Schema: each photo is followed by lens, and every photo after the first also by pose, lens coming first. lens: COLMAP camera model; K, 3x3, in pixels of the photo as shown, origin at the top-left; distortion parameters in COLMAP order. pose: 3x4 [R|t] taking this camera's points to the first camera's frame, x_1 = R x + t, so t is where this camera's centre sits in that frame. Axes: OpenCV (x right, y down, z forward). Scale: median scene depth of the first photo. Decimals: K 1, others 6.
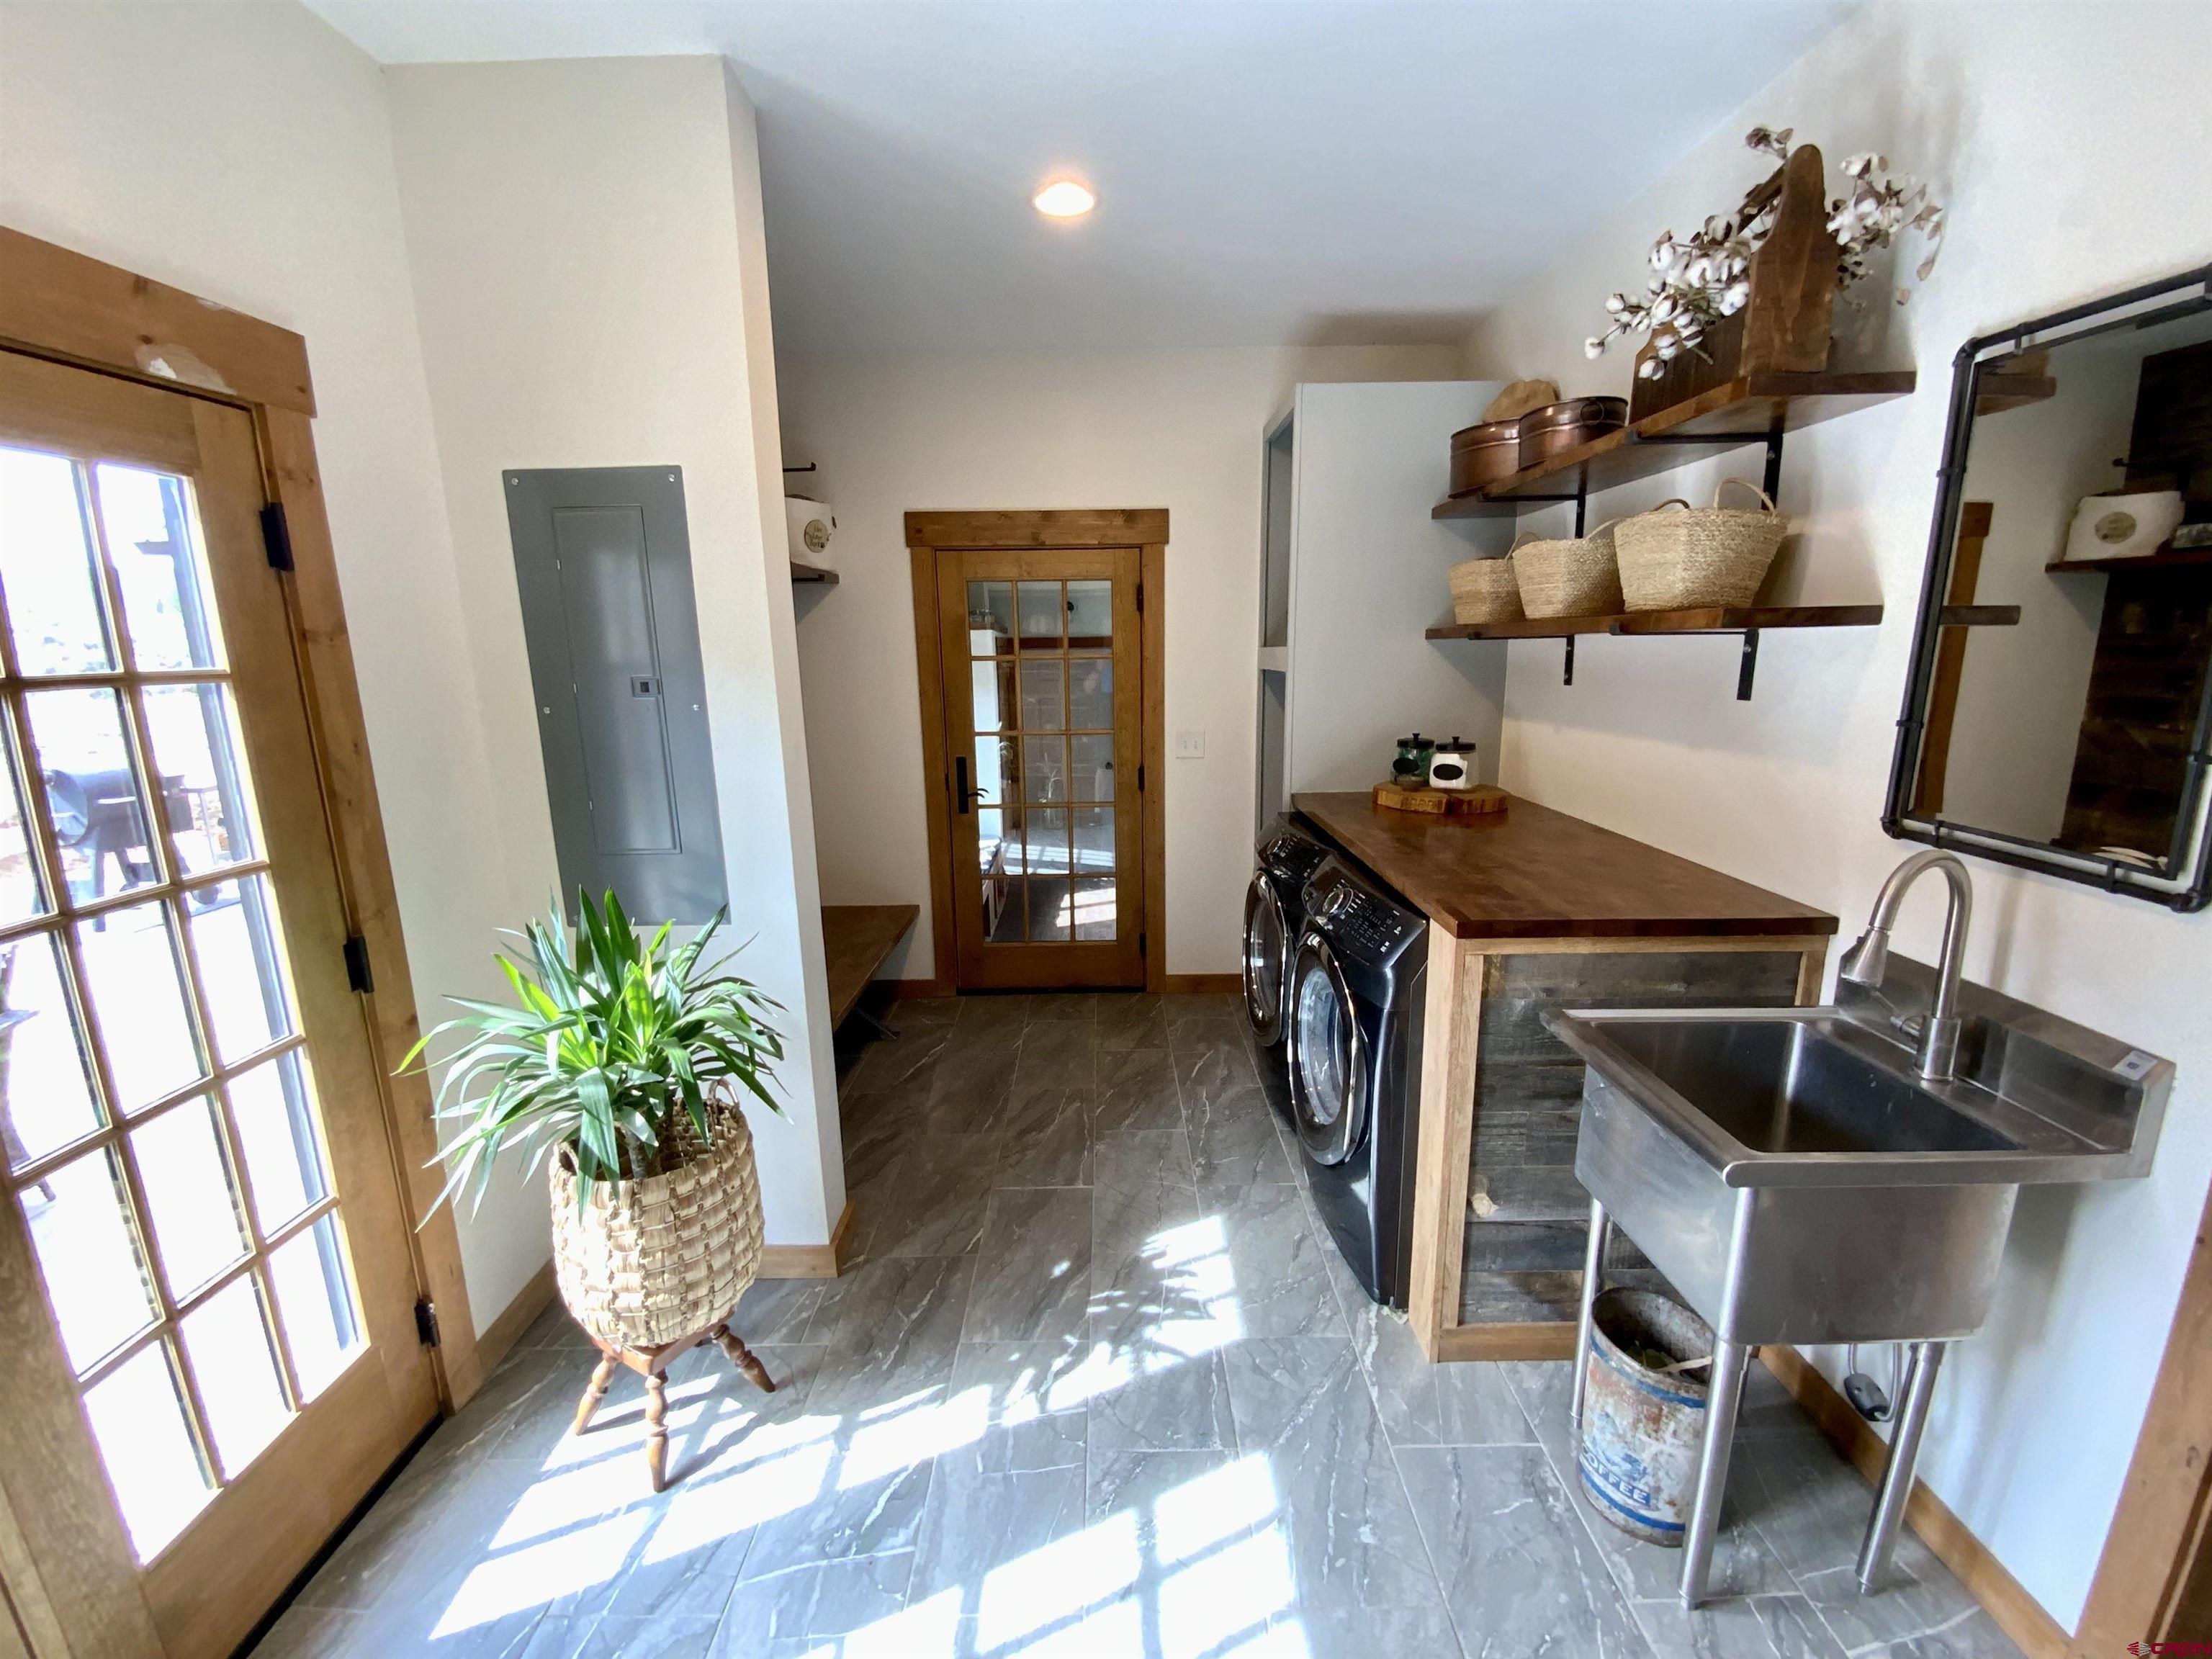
lens RADIAL K [[900.8, 0, 1098.1], [0, 900.8, 831.6], [0, 0, 1]] dist [-0.005202, -0.006146]
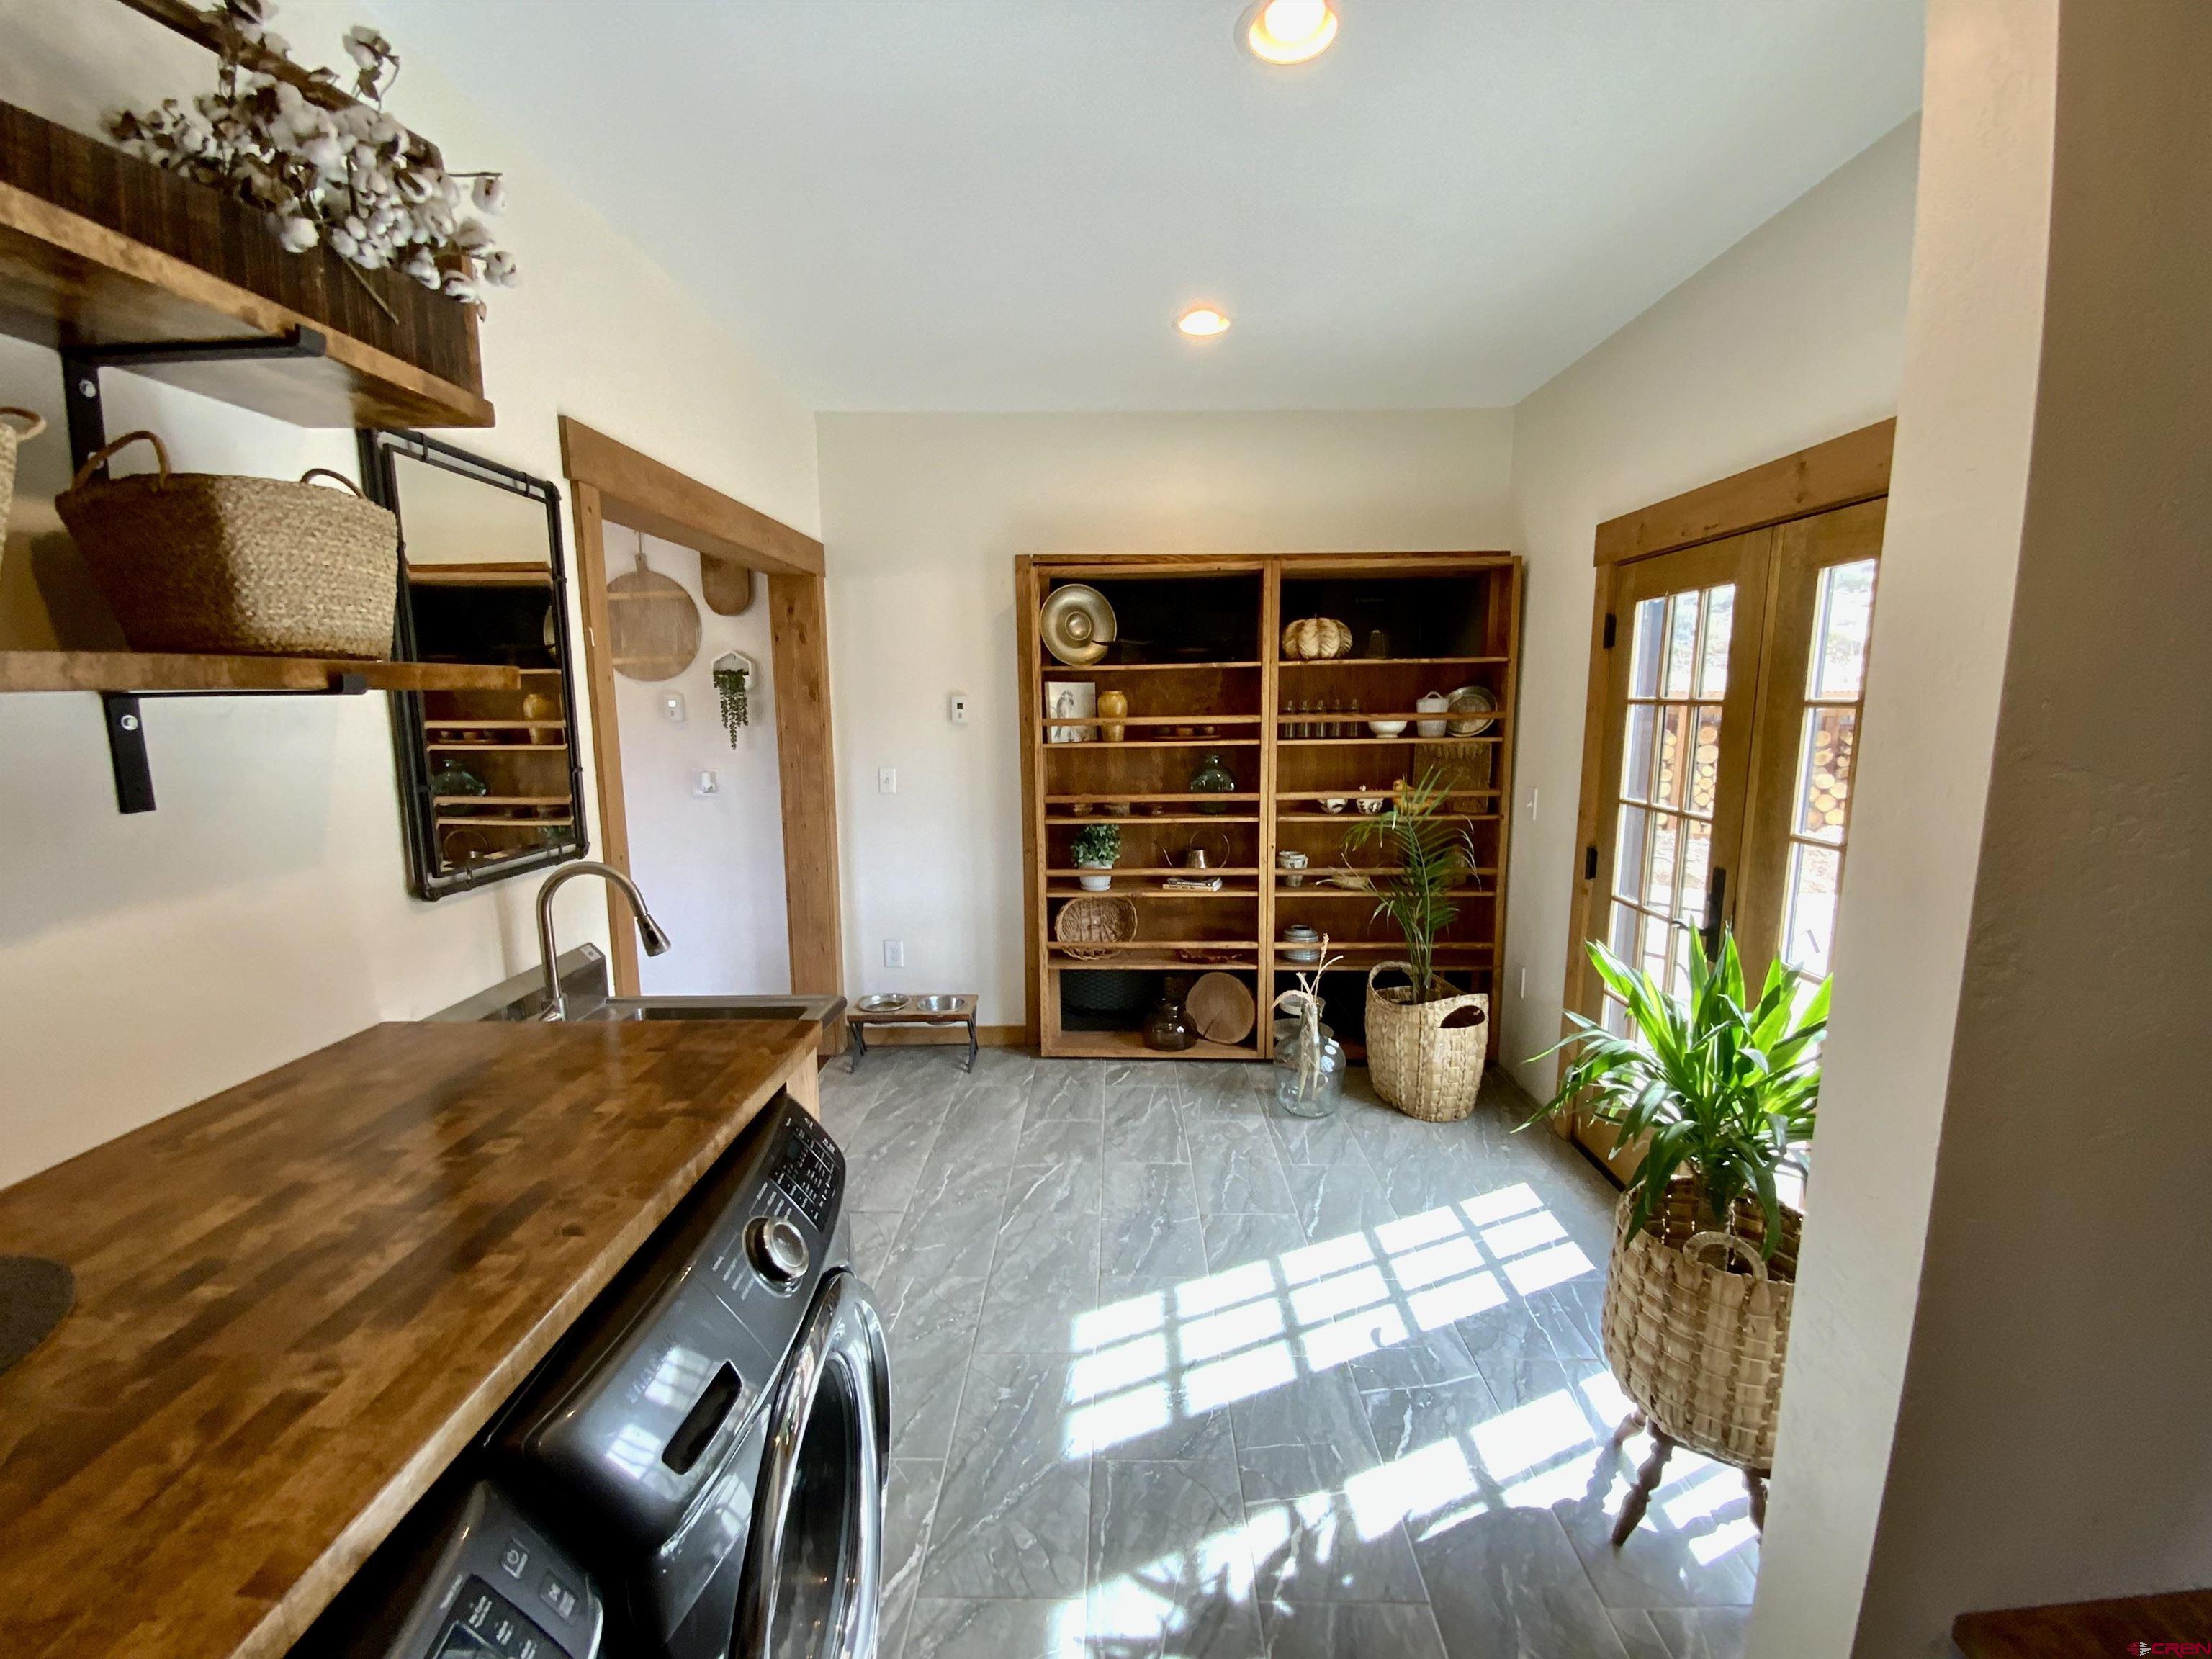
lens RADIAL K [[900.8, 0, 1118.0], [0, 900.8, 838.2], [0, 0, 1]] dist [-0.005202, -0.006146]
pose [[-0.999766, 0.021364, 0.003434, 0.099474], [0.021217, 0.936687, 0.349524, -0.330179], [0.004251, 0.349515, -0.936921, 1.610651]]
